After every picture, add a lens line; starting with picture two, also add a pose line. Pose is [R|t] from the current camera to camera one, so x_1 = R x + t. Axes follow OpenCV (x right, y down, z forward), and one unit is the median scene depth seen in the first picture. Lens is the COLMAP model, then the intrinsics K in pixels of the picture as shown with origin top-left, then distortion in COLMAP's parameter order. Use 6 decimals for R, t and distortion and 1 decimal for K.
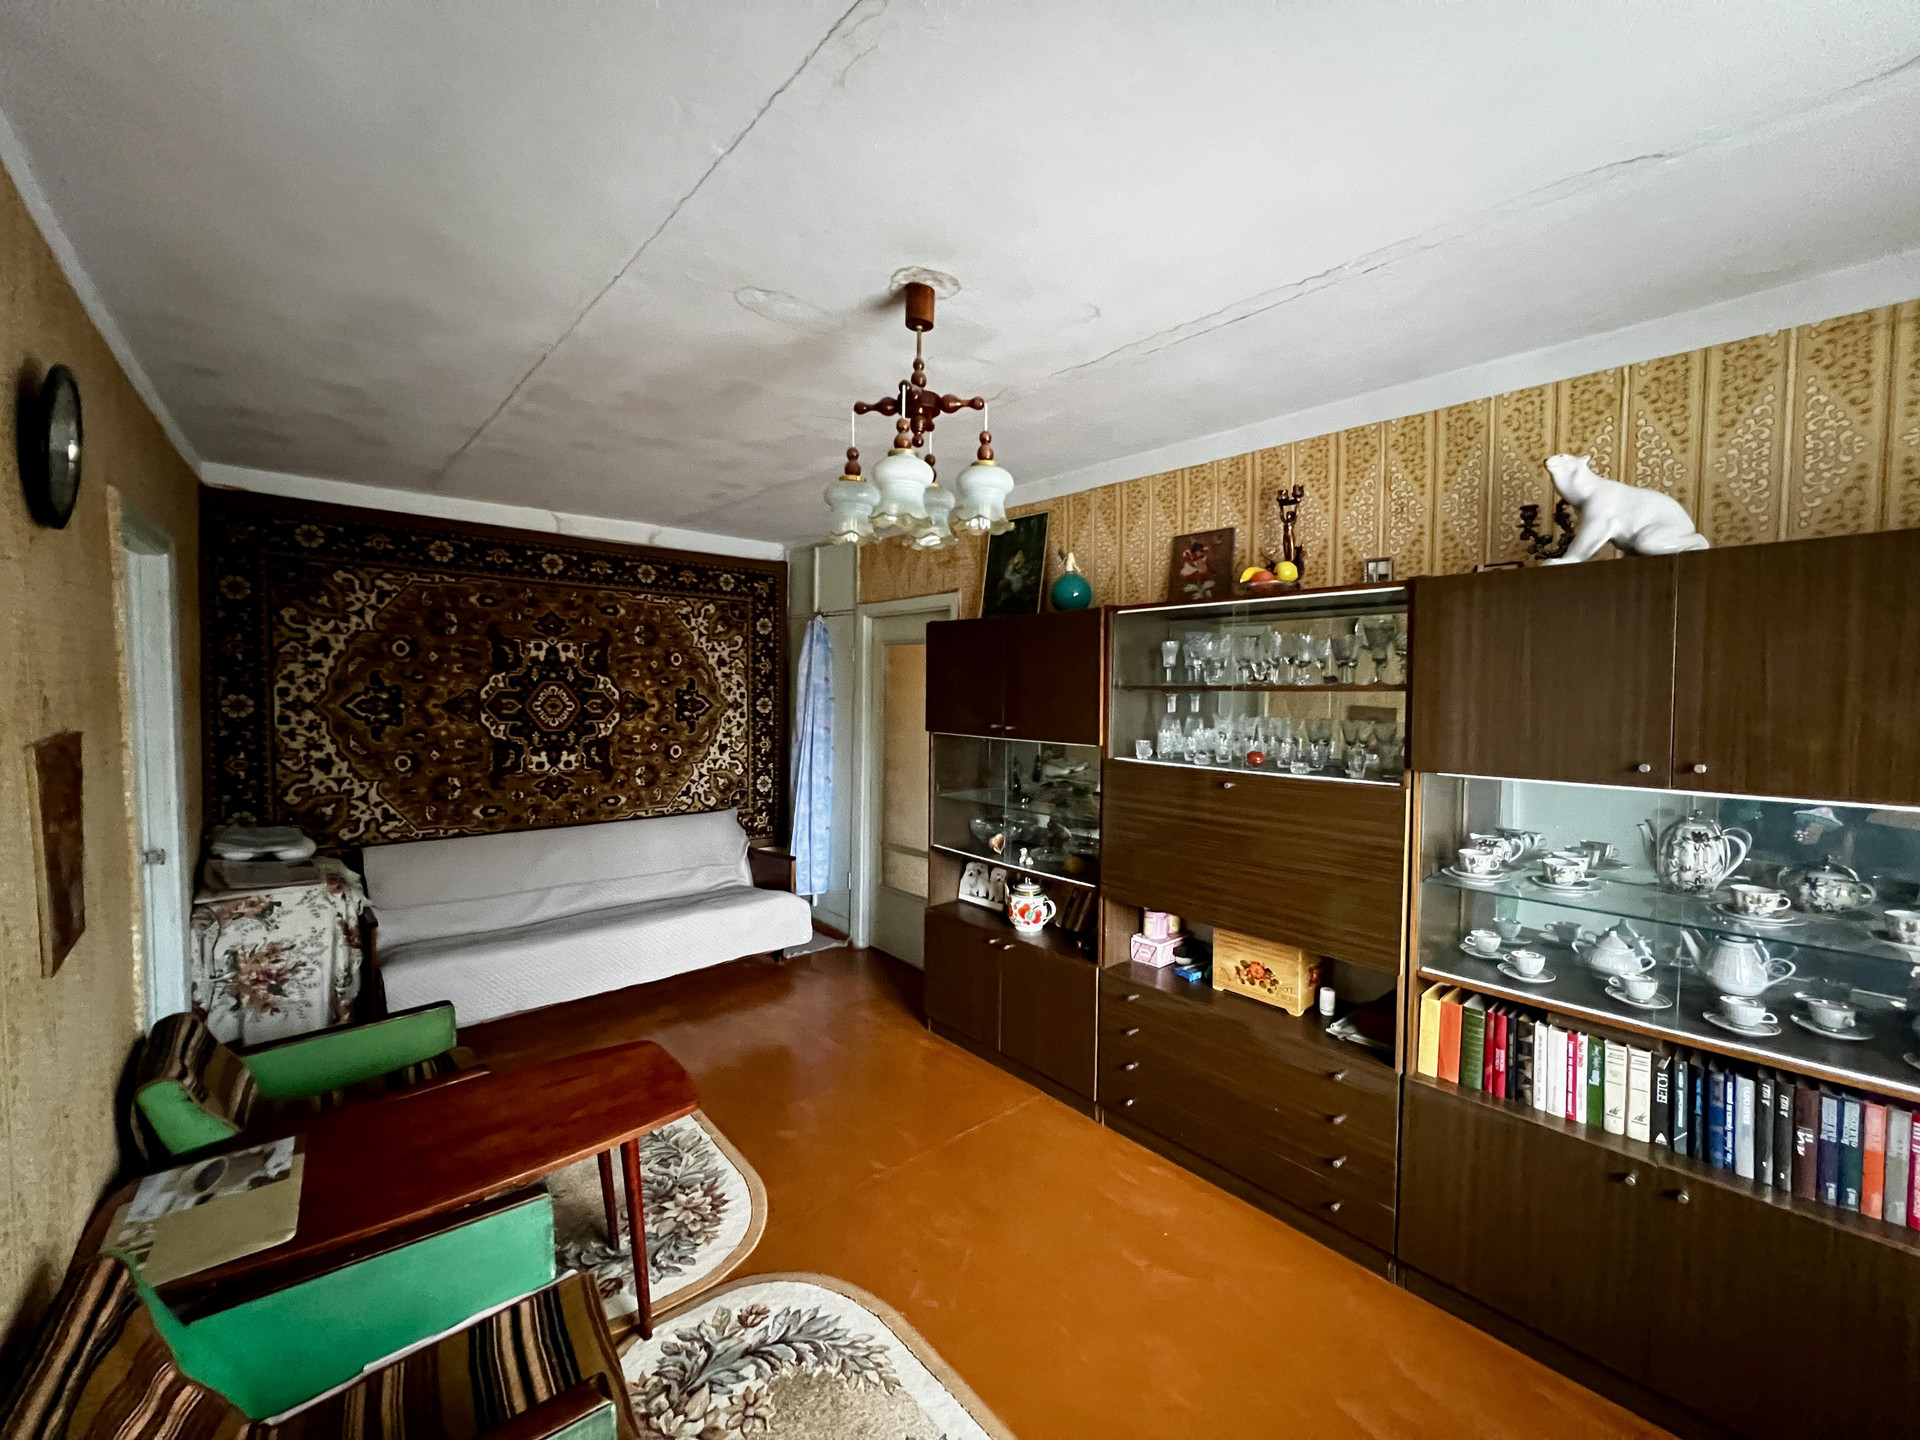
lens RADIAL K [[765.8, 0, 952.2], [0, 765.8, 717.1], [0, 0, 1]] dist [0.001394, -0.000152]
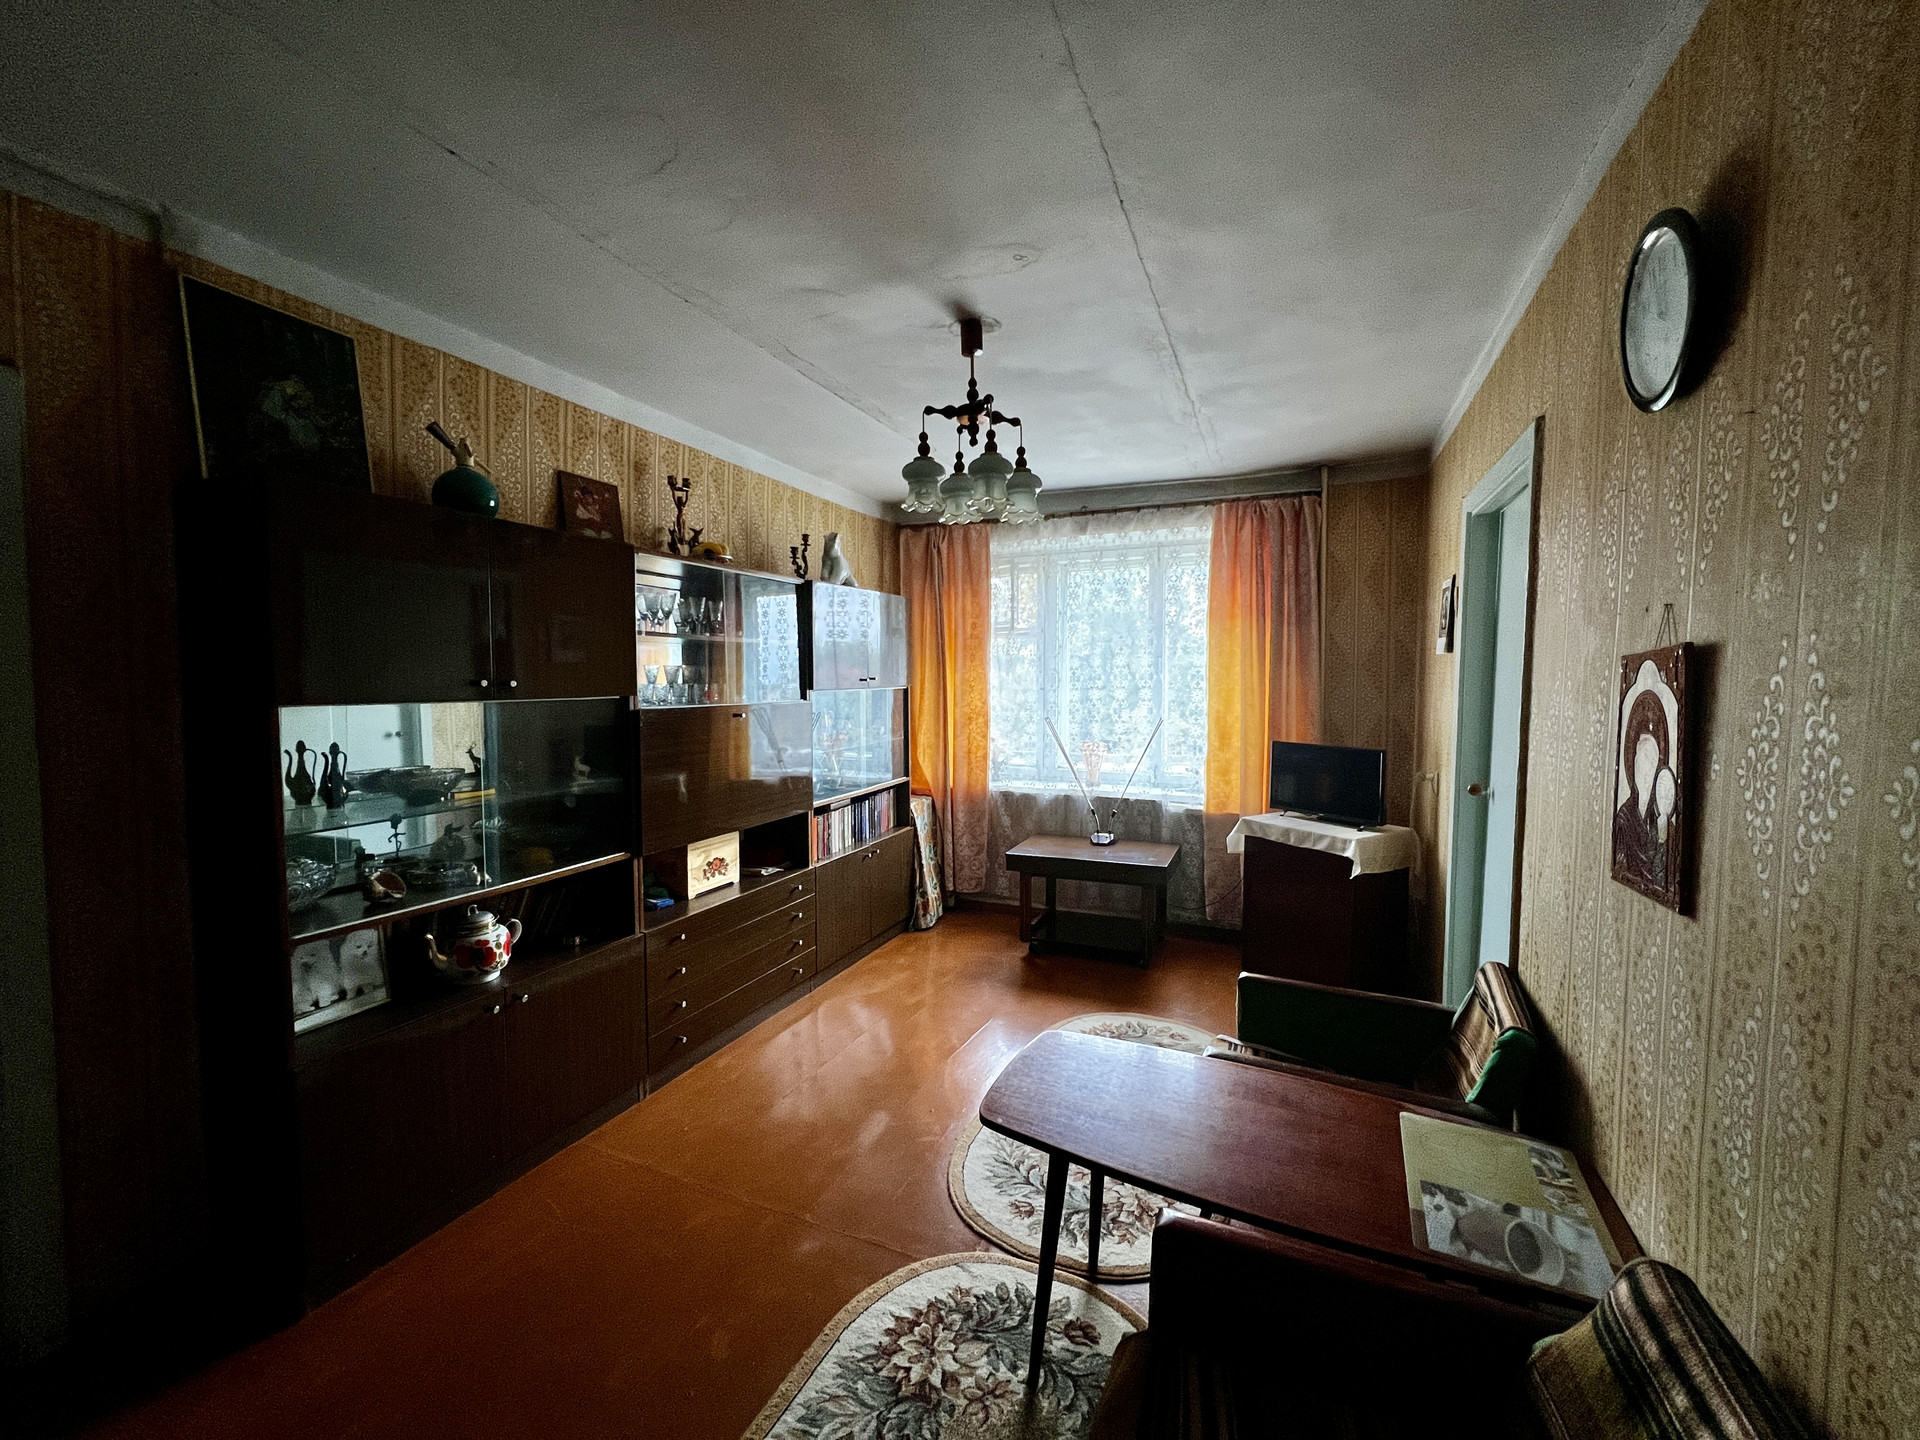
lens RADIAL K [[765.8, 0, 951.7], [0, 765.8, 715.7], [0, 0, 1]] dist [0.001394, -0.000152]
pose [[-0.414112, -0.054477, 0.908594, -1.052991], [0.033183, 0.996640, 0.074880, 0.006603], [-0.909621, 0.061158, -0.410914, 1.352751]]
